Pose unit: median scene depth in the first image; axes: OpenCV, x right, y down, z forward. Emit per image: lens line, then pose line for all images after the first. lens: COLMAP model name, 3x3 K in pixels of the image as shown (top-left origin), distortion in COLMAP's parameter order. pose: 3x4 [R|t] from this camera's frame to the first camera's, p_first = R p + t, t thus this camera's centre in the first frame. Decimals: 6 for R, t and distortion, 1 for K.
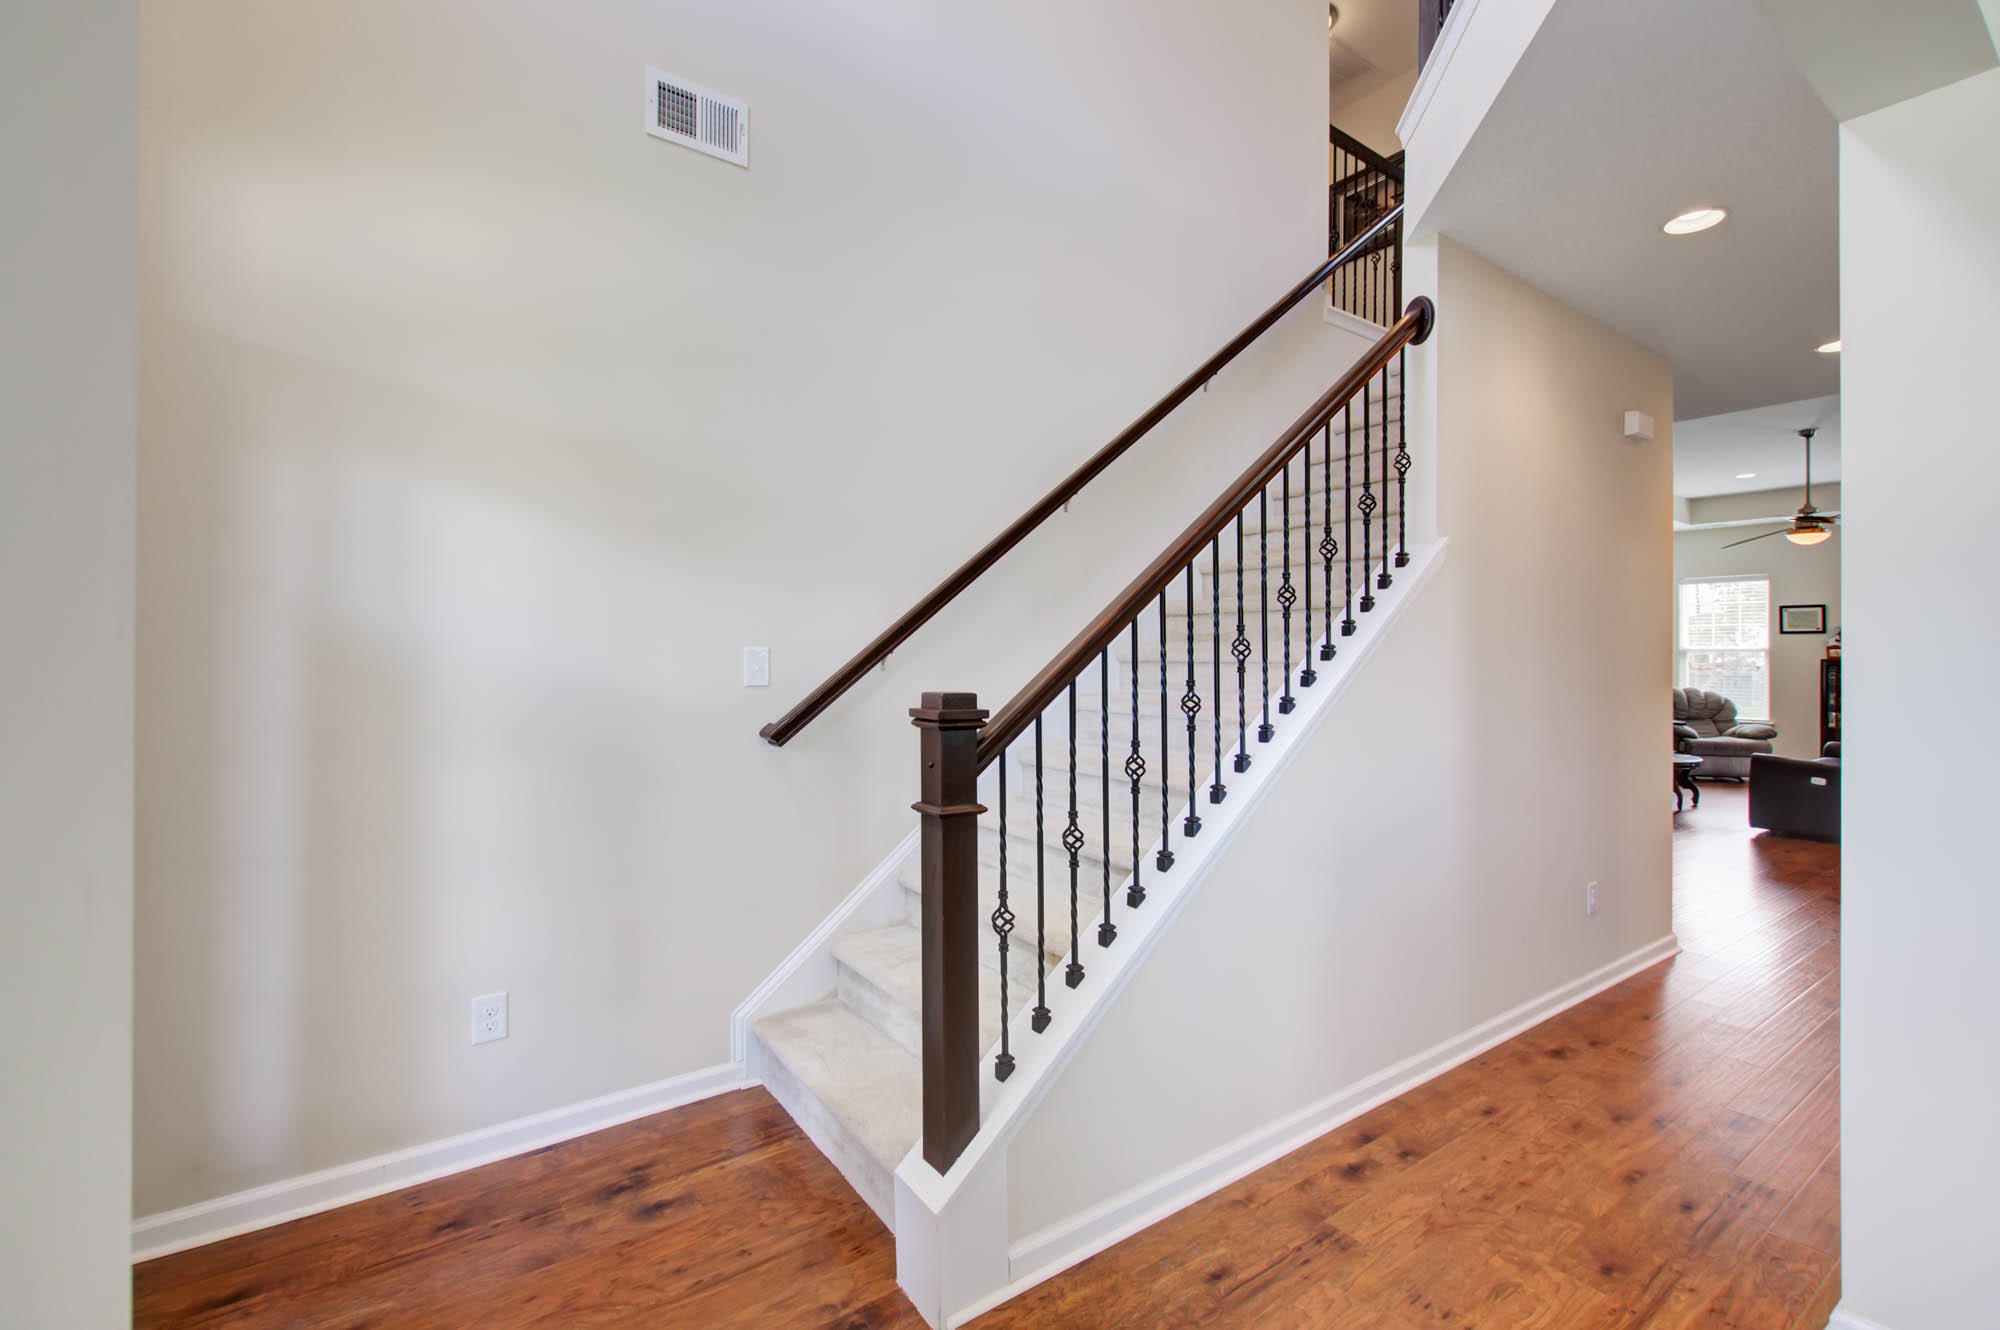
lens RADIAL K [[870.3, 0, 1005.2], [0, 870.3, 661.3], [0, 0, 1]] dist [0.009901, -0.002441]
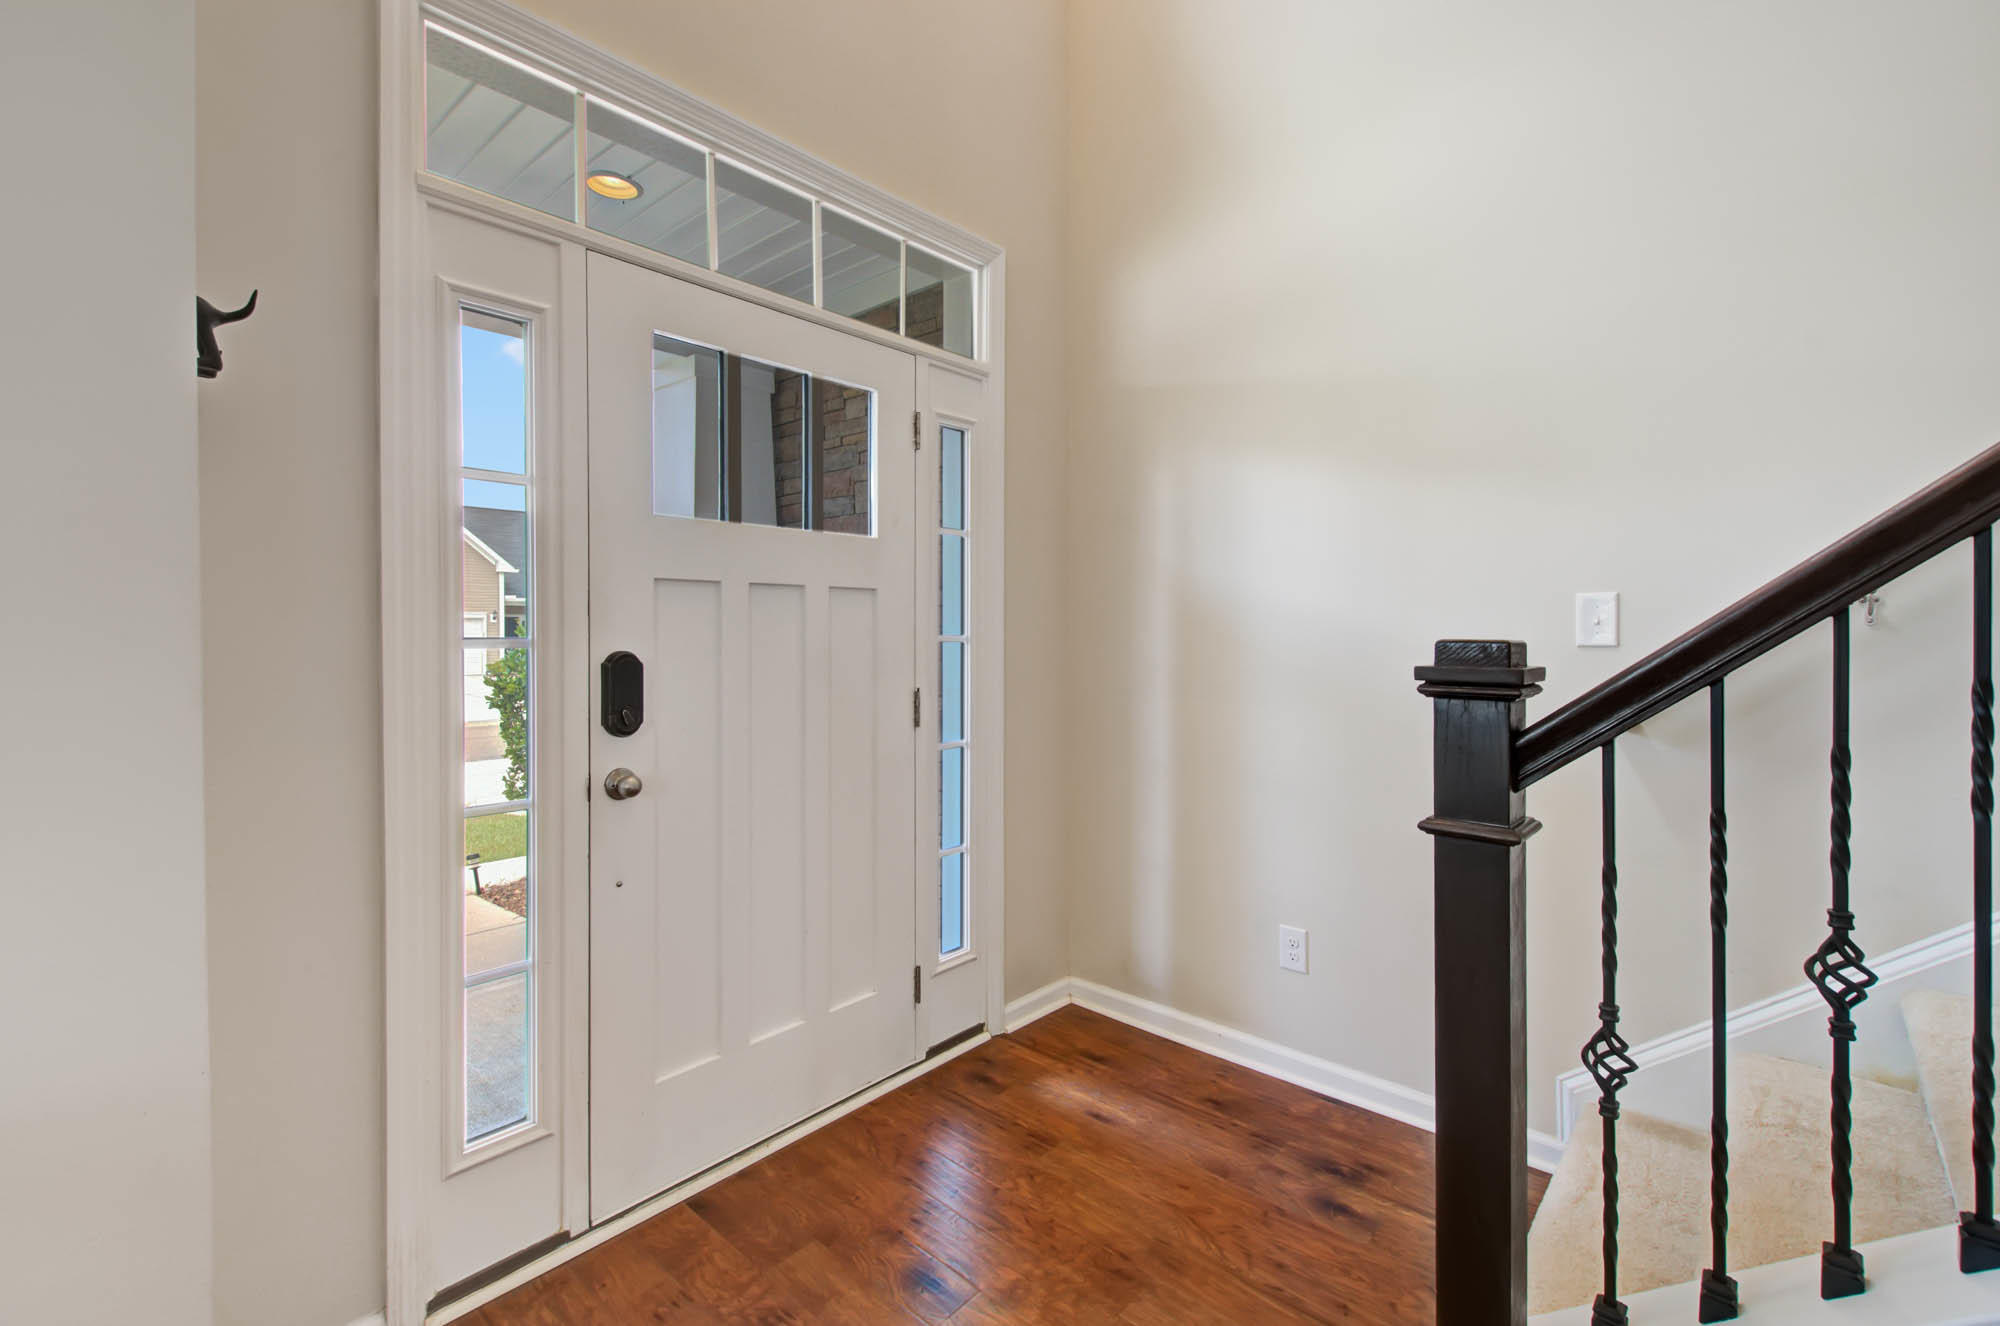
lens RADIAL K [[870.3, 0, 1008.8], [0, 870.3, 650.5], [0, 0, 1]] dist [0.009901, -0.002441]
pose [[0.223666, 0.013583, -0.974571, 0.419855], [-0.003037, 0.999908, 0.013239, 0.031272], [0.974661, -0.000001, 0.223686, 0.472871]]
